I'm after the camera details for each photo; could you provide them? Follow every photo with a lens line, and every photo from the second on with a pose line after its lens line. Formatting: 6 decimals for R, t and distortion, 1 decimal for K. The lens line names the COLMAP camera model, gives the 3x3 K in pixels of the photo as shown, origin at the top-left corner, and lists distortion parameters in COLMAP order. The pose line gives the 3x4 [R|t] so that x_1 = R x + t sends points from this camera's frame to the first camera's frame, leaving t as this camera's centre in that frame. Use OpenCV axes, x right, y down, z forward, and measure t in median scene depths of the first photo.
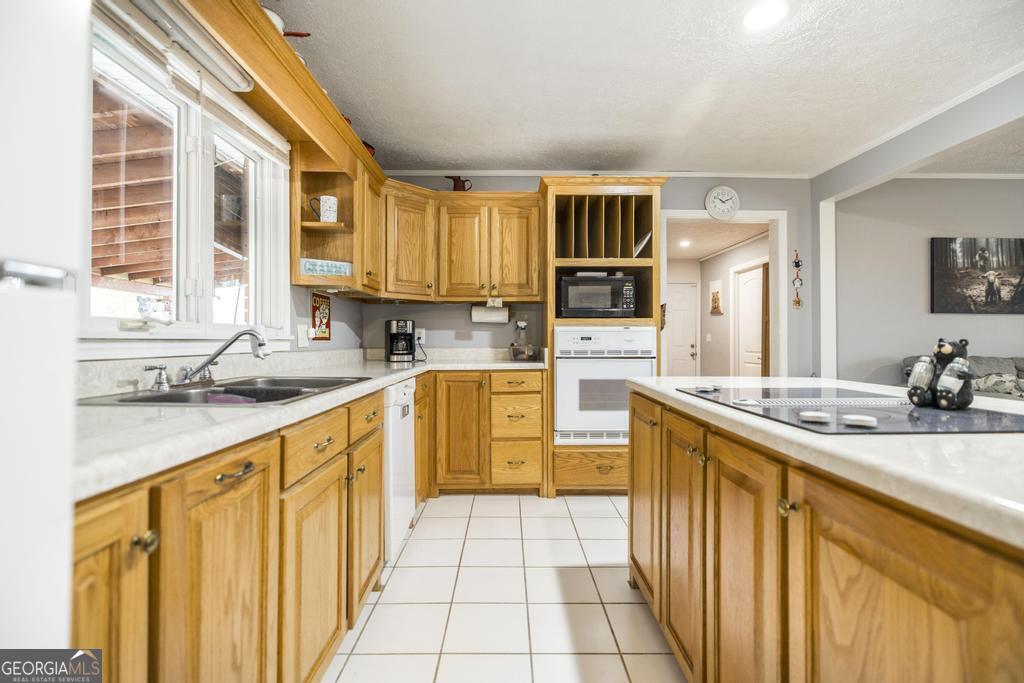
lens RADIAL K [[468.5, 0, 514.2], [0, 468.5, 337.4], [0, 0, 1]] dist [0.004424, -0.000538]
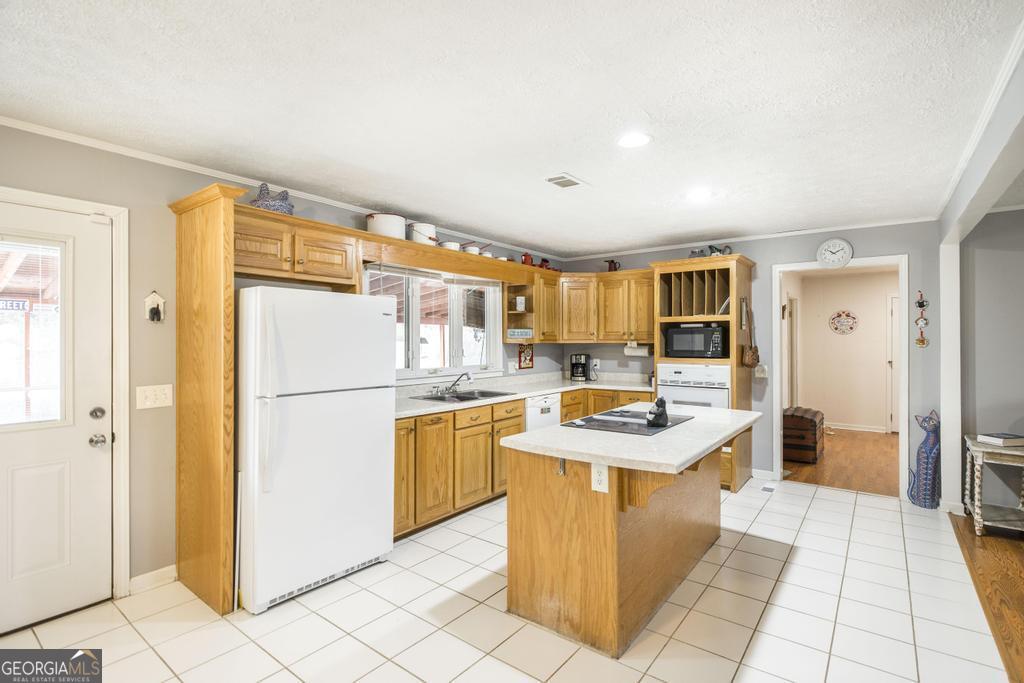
lens RADIAL K [[486.1, 0, 511.1], [0, 486.1, 341.0], [0, 0, 1]] dist [-0.003916, 0.001272]
pose [[0.786043, -0.001242, -0.618170, 0.652597], [0.007480, 0.999944, 0.007502, -0.106576], [0.618126, -0.010521, 0.786008, -0.482213]]
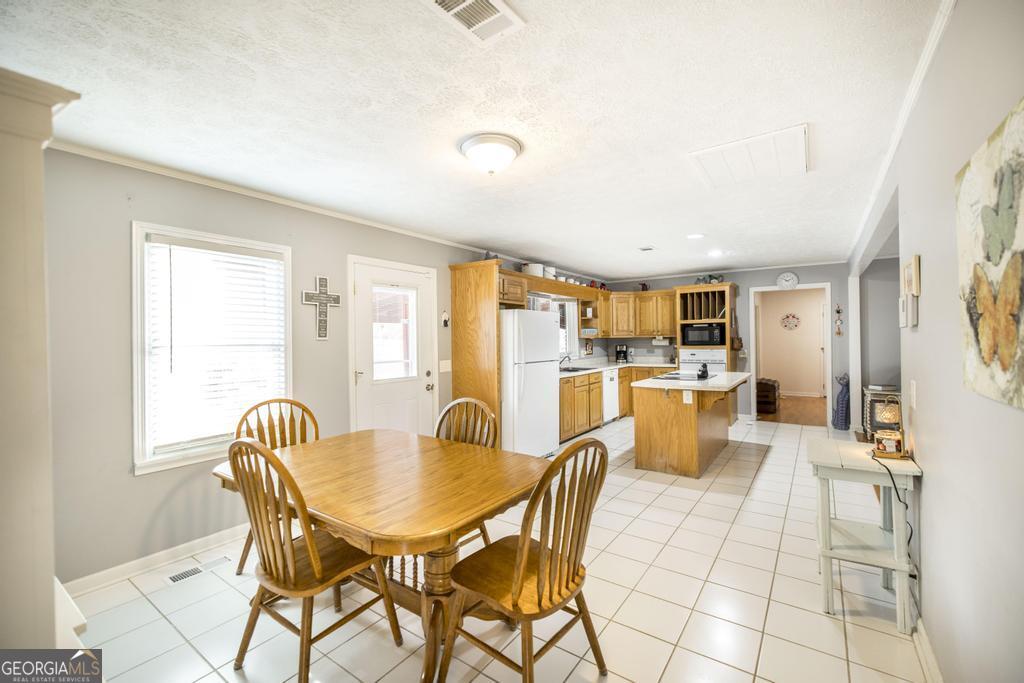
lens RADIAL K [[433.8, 0, 513.6], [0, 433.8, 340.7], [0, 0, 1]] dist [0.010293, -0.000915]
pose [[0.811273, -0.009829, -0.584585, 0.673316], [0.019765, 0.999748, 0.010621, -0.104260], [0.584334, -0.020170, 0.811263, -1.247029]]
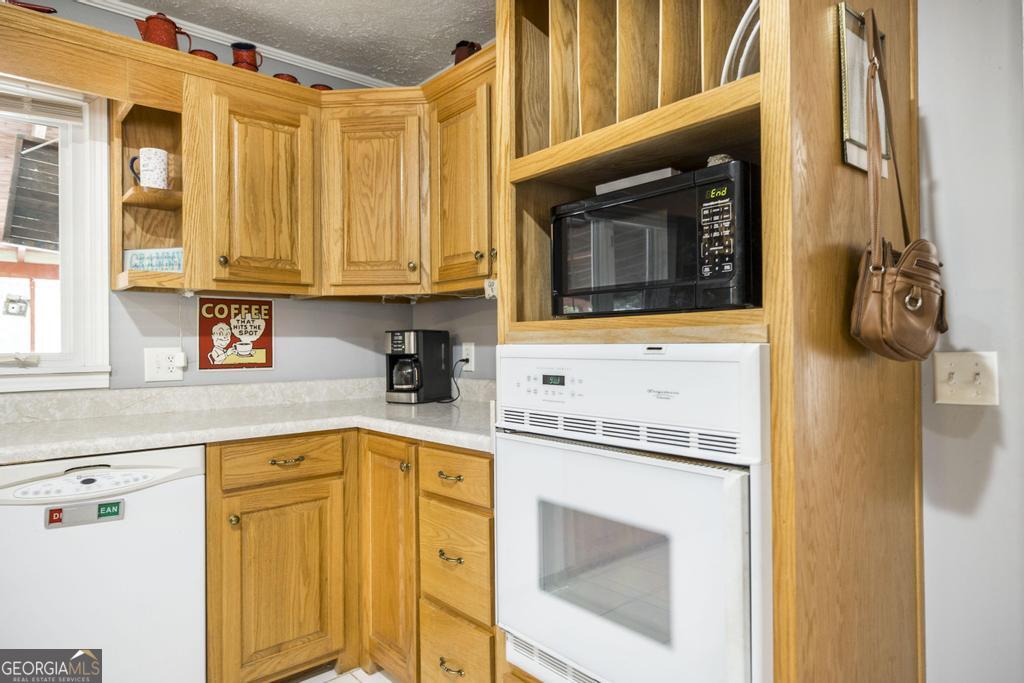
lens RADIAL K [[610.6, 0, 511.5], [0, 610.6, 340.7], [0, 0, 1]] dist [0.003039, 0.001130]
pose [[0.643129, -0.008629, -0.765710, 0.451187], [0.011854, 0.999929, -0.001312, -0.024411], [0.765666, -0.008233, 0.643185, 0.671726]]
